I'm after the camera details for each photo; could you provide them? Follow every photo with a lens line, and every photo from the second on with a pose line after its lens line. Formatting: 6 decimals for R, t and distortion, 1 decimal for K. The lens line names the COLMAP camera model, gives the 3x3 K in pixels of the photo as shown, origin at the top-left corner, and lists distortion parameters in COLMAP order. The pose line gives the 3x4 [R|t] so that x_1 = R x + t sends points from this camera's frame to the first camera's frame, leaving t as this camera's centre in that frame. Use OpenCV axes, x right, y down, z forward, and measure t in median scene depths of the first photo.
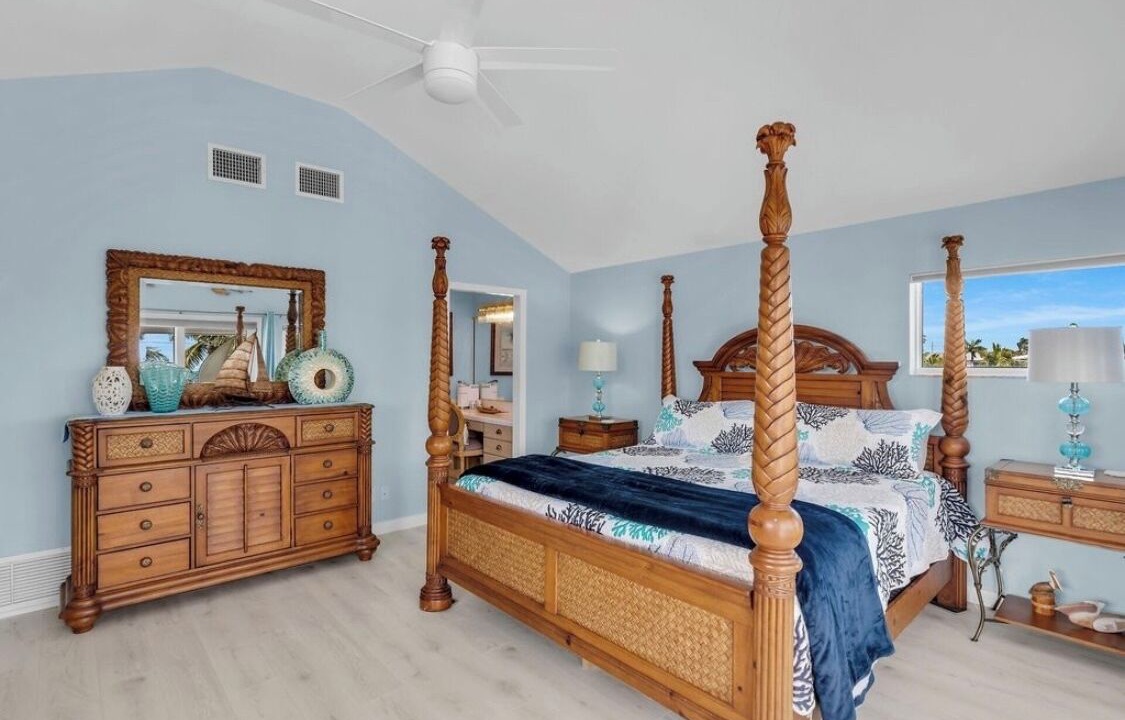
lens RADIAL K [[546.1, 0, 562.5], [0, 546.1, 360.0], [0, 0, 1]] dist [0.000427, -0.000018]
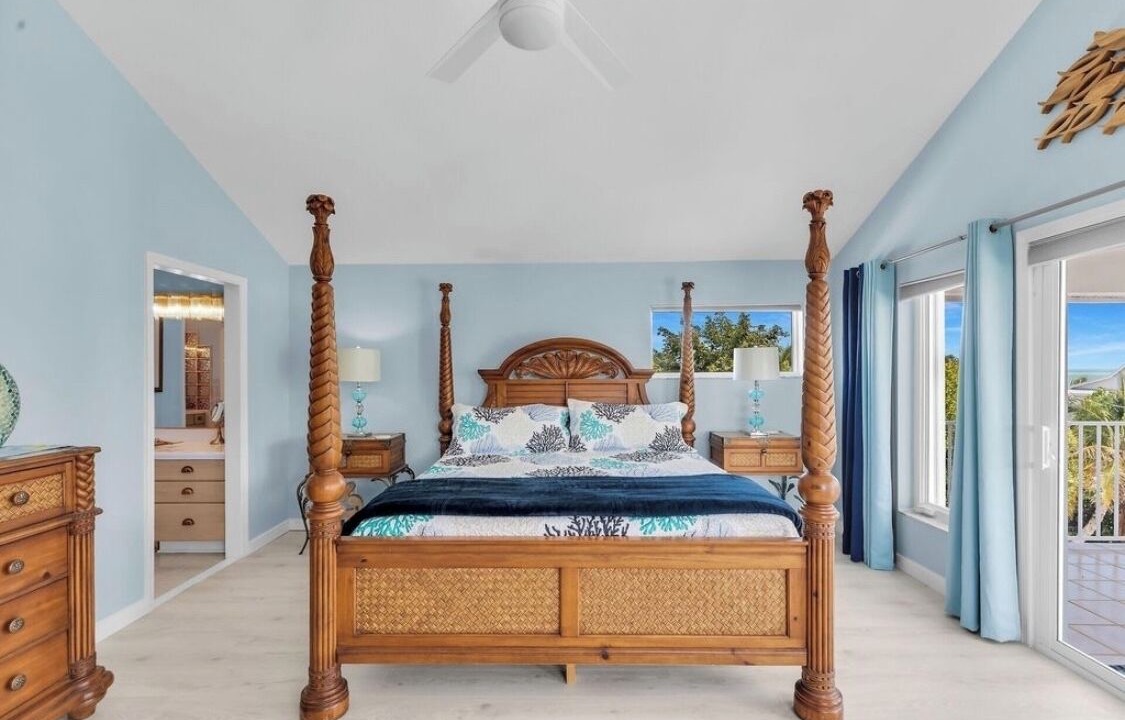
lens RADIAL K [[513.2, 0, 562.2], [0, 513.2, 372.9], [0, 0, 1]] dist [0.011176, -0.000113]
pose [[0.677679, -0.010703, 0.735280, -0.511159], [0.006633, 0.999942, 0.008441, 0.001447], [-0.735328, -0.000843, 0.677711, 0.311128]]
